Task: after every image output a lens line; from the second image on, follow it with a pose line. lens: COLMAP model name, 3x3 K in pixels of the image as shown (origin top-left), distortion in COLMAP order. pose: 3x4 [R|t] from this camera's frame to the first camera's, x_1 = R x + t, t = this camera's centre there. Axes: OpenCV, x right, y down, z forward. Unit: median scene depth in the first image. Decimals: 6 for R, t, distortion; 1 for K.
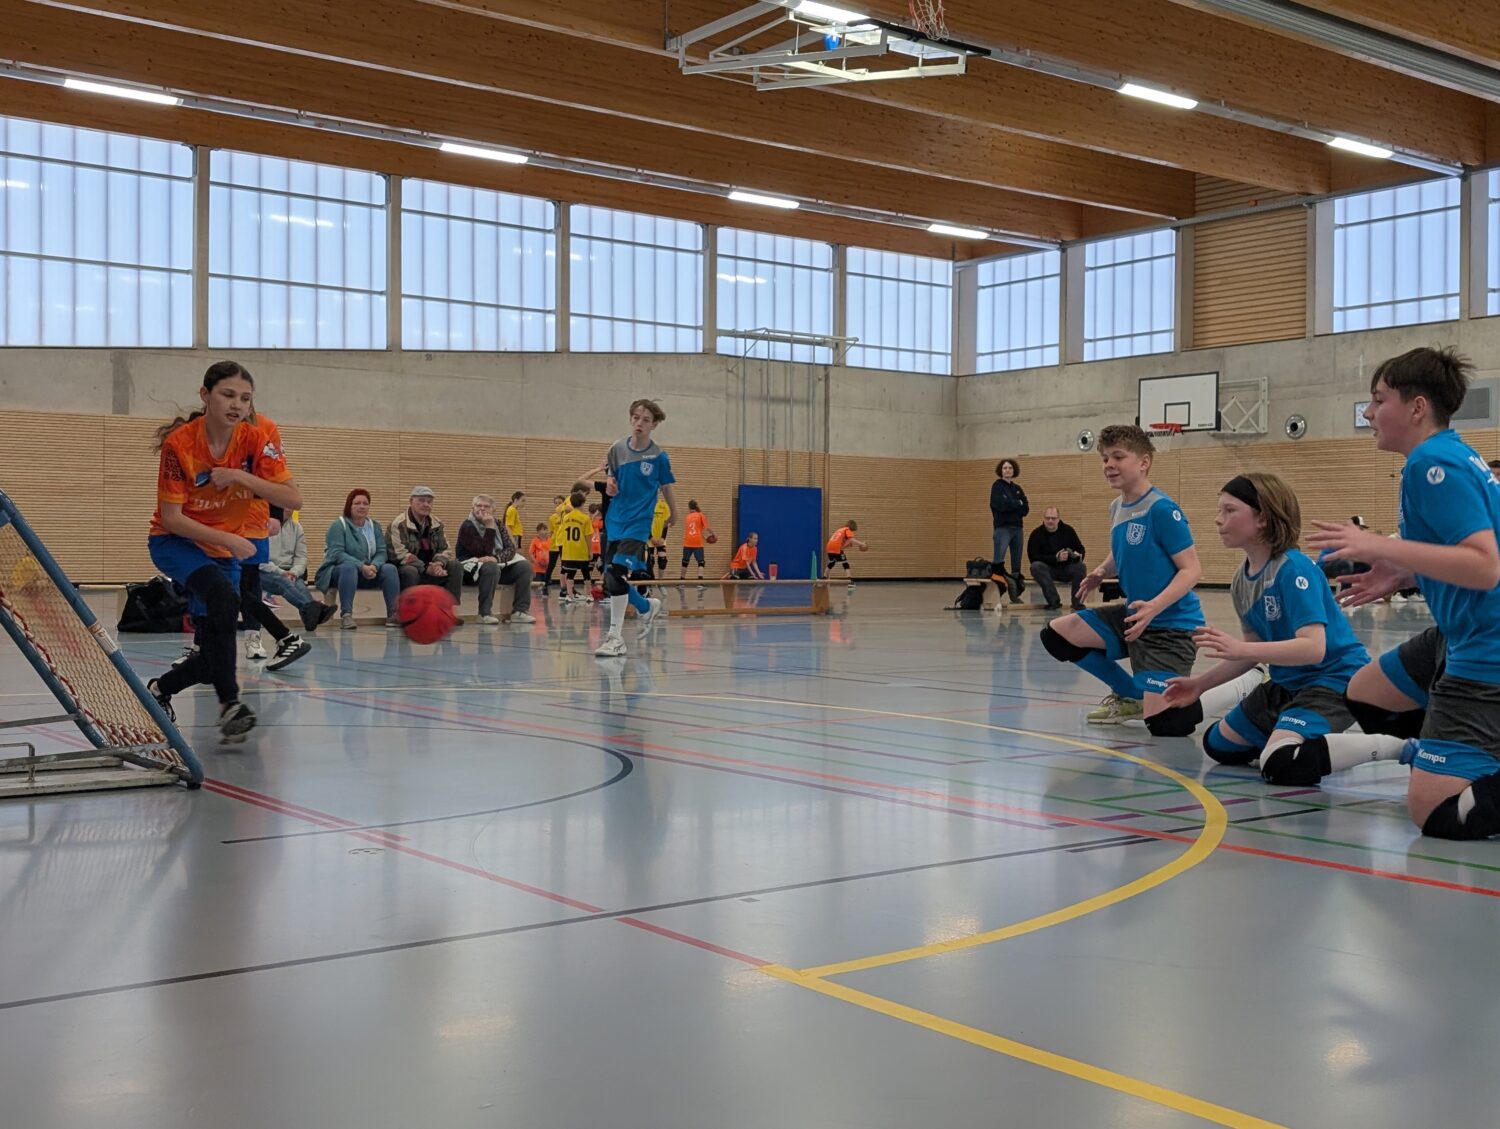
lens RADIAL K [[1733.0, 0, 813.7], [0, 1733.0, 597.0], [0, 0, 1]] dist [0.023247, 0.000000]
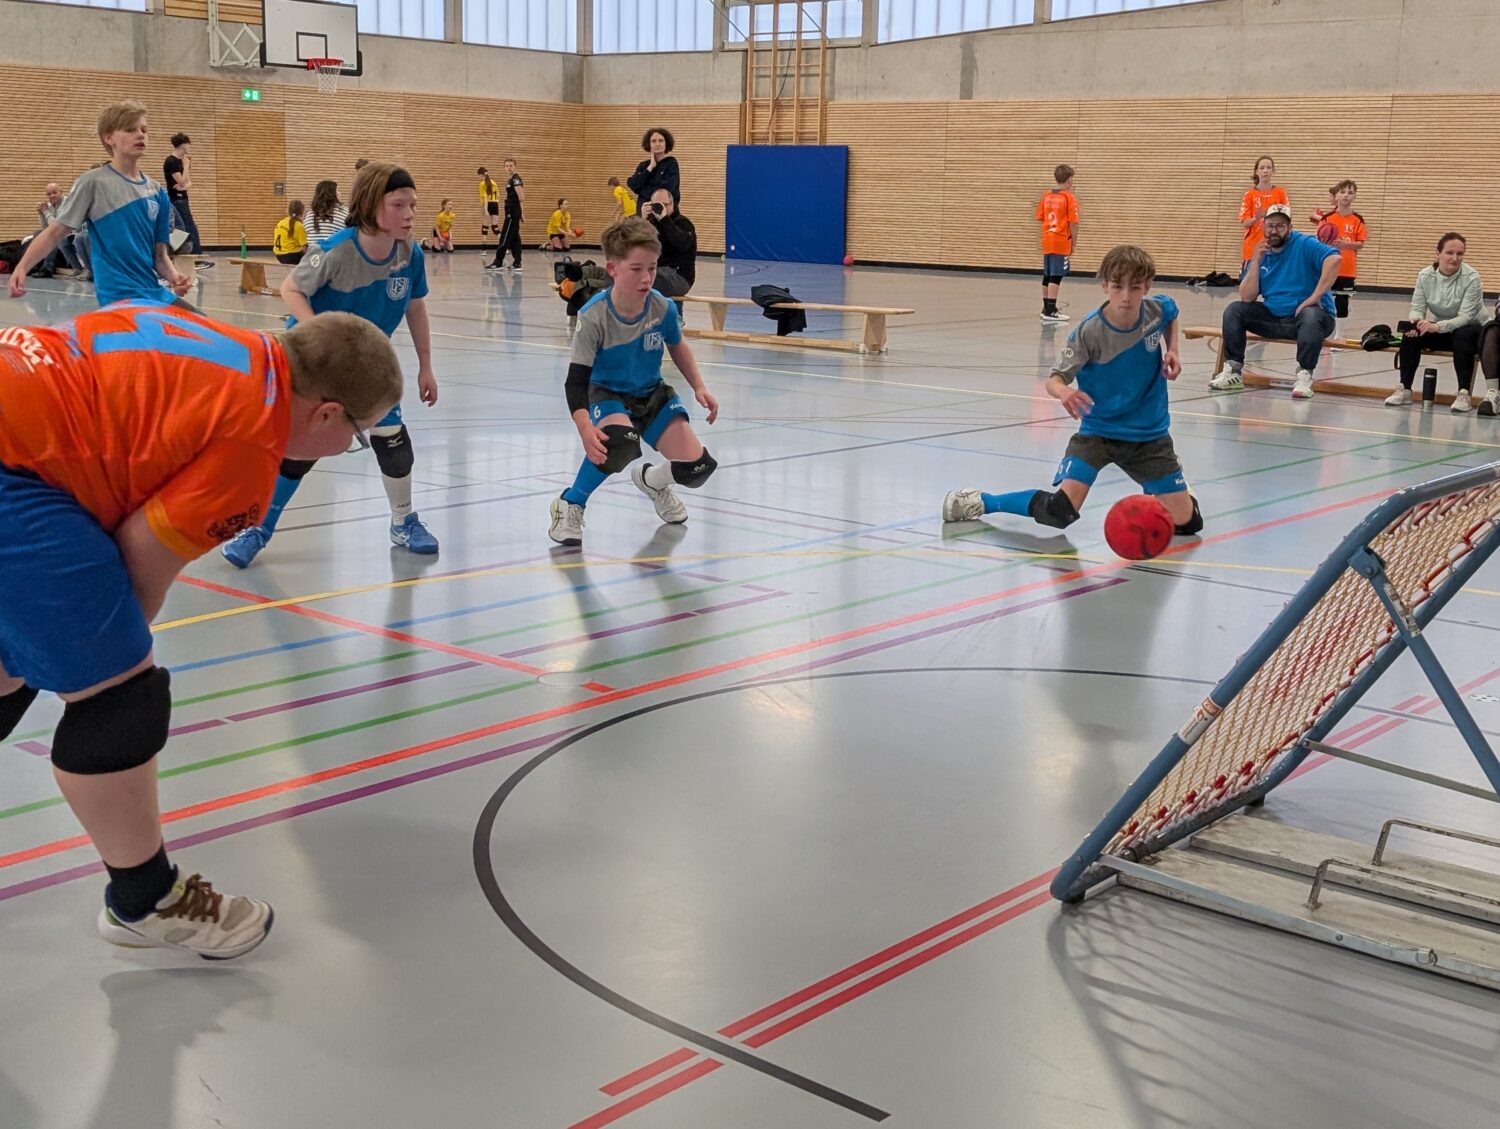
lens RADIAL K [[1920.5, 0, 756.9], [0, 1920.5, 624.5], [0, 0, 1]] dist [0.032228, 0.000000]
pose [[0.171794, 0.213978, -0.961613, 0.631827], [-0.046594, 0.976798, 0.209033, -0.028958], [0.984030, 0.008895, 0.177778, 0.575098]]
